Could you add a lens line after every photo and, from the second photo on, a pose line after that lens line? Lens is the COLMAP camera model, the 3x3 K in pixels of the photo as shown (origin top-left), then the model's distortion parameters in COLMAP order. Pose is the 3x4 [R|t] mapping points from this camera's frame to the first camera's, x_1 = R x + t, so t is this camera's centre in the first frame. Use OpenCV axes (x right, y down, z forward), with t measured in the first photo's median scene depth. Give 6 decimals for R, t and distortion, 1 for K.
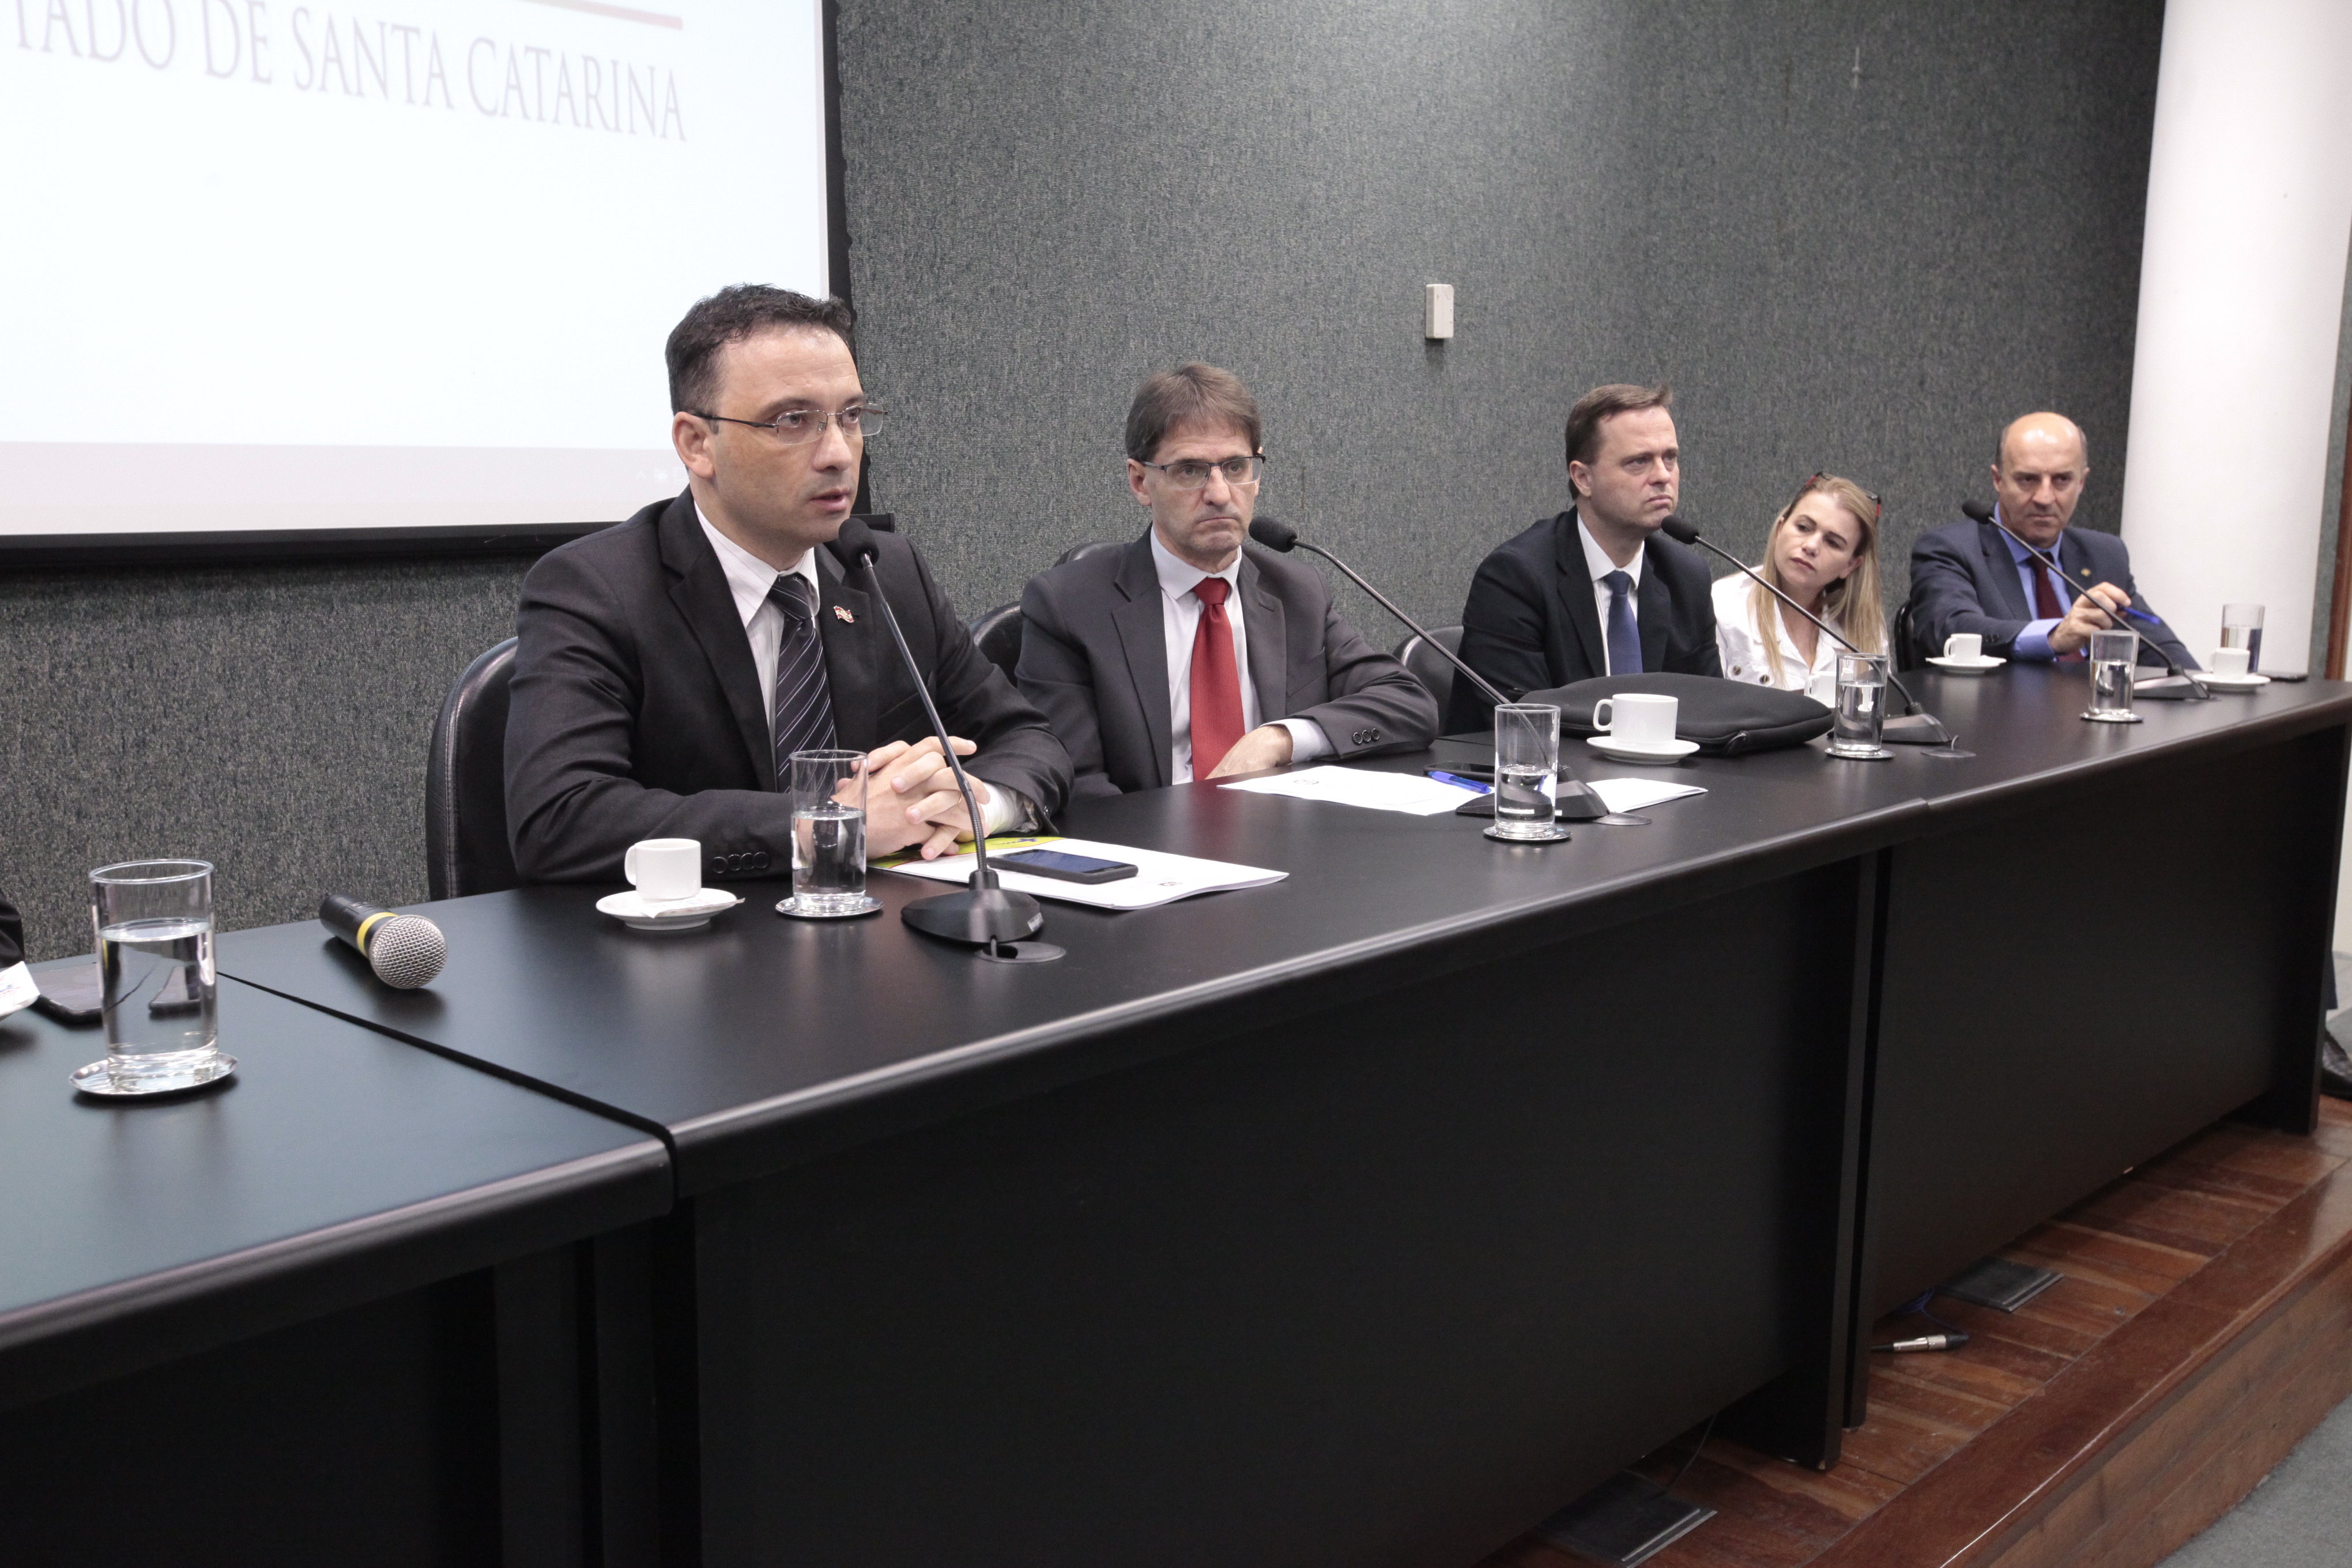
lens RADIAL K [[2219.0, 0, 1175.8], [0, 2219.0, 793.5], [0, 0, 1]] dist [0.039058, 0.000000]
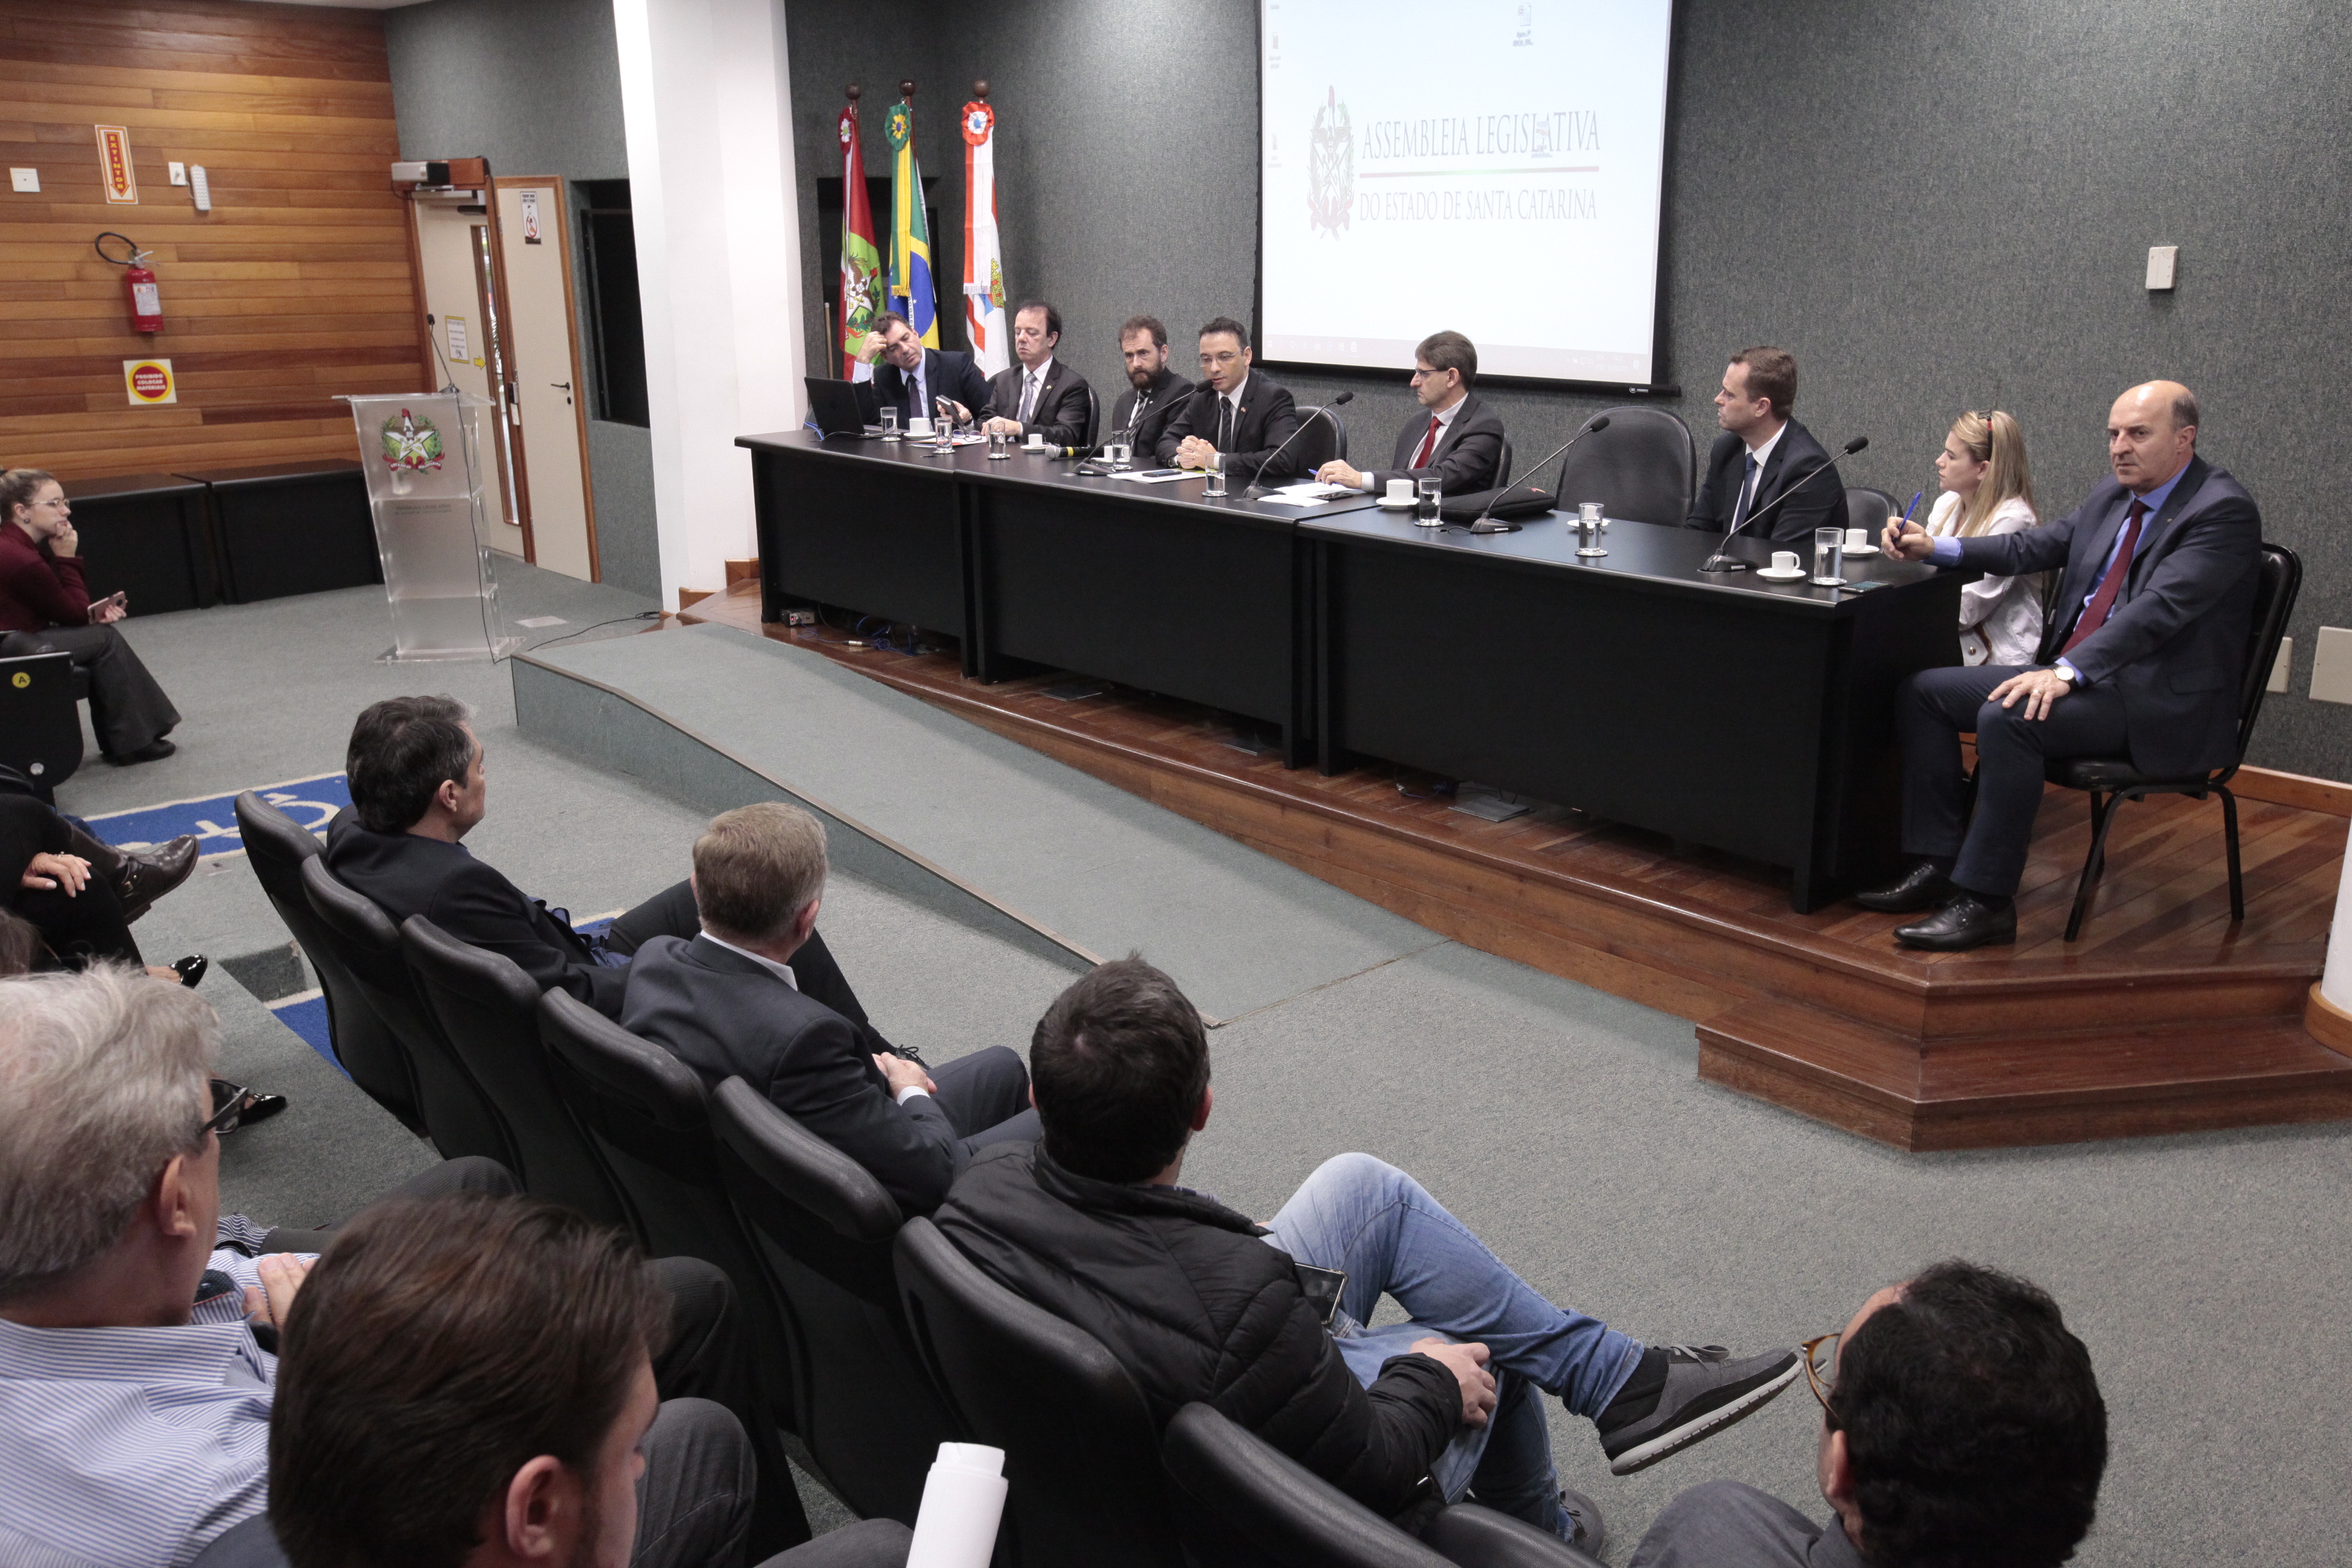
lens RADIAL K [[1982.4, 0, 1168.5], [0, 1982.4, 796.9], [0, 0, 1]] dist [0.001750, 0.071587]
pose [[-0.114724, 0.276365, -0.954181, 2.101110], [-0.141952, 0.946105, 0.291093, -0.273054], [0.983203, 0.168843, -0.069310, 0.841758]]
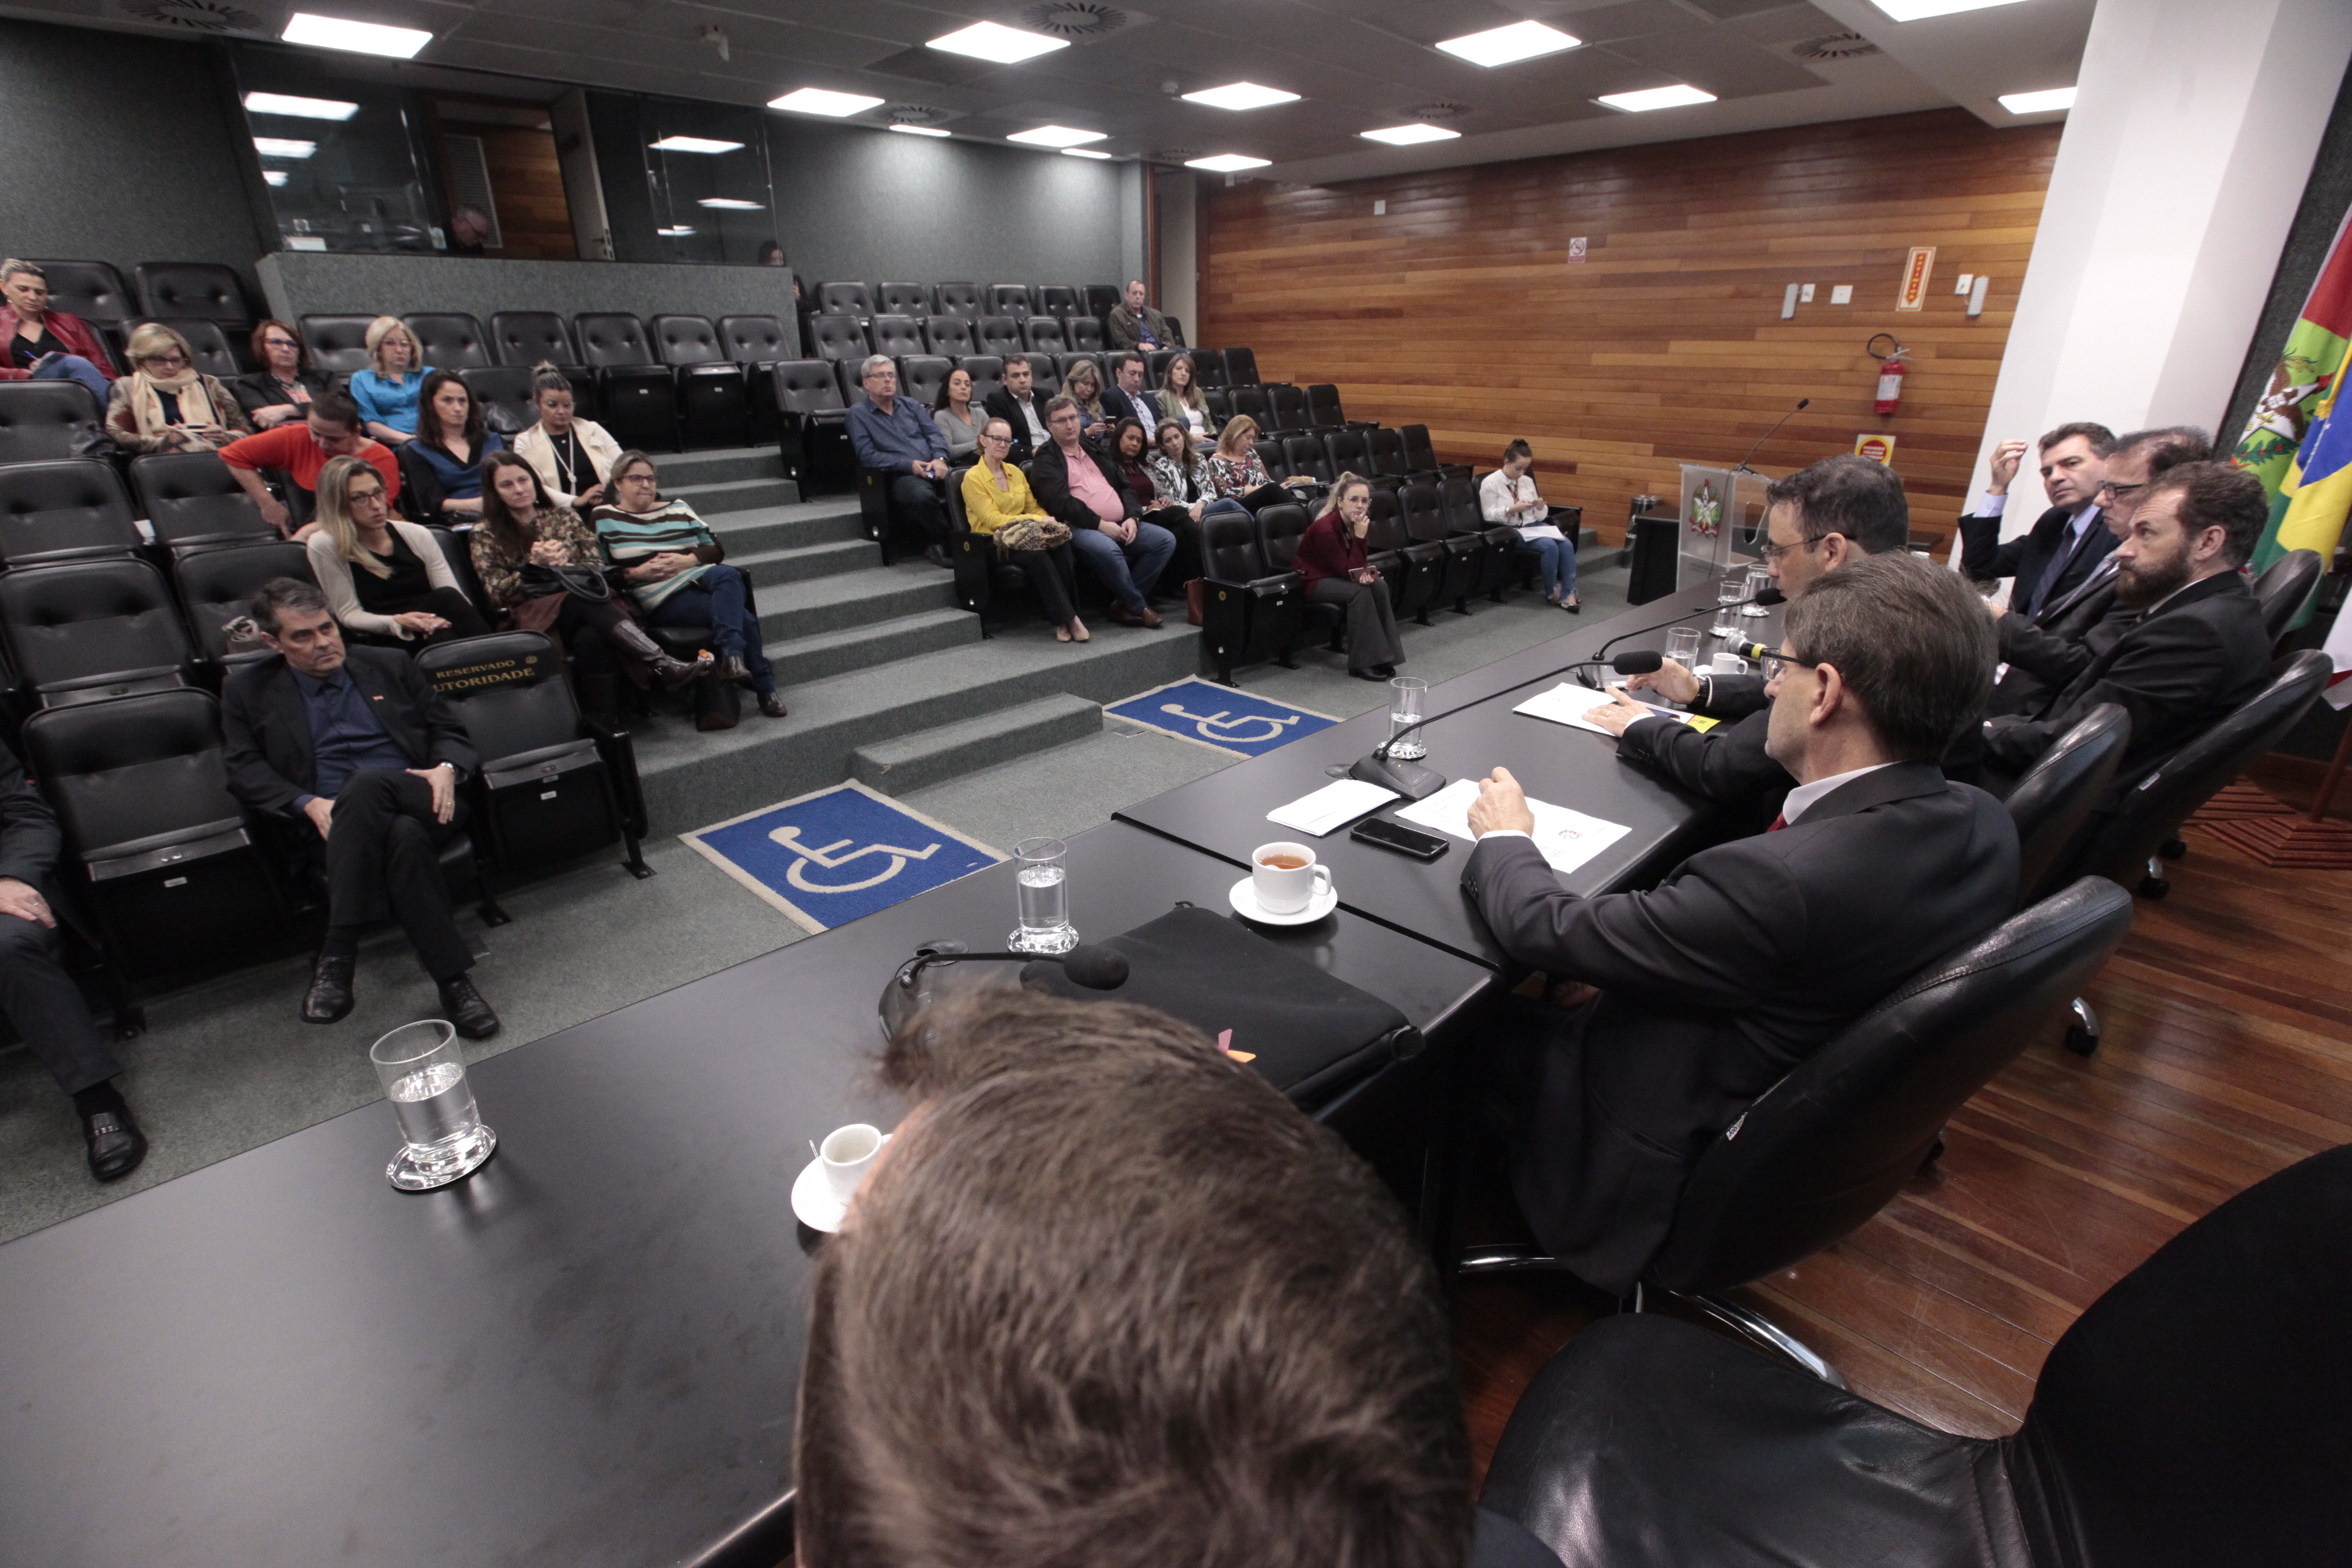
lens RADIAL K [[1066.3, 0, 1118.4], [0, 1066.3, 811.4], [0, 0, 1]] dist [-0.042922, 0.011903]
pose [[-0.996584, -0.035984, 0.074338, 0.275090], [0.009699, 0.842871, 0.538029, -0.297595], [-0.082017, 0.536912, -0.839642, 1.312274]]
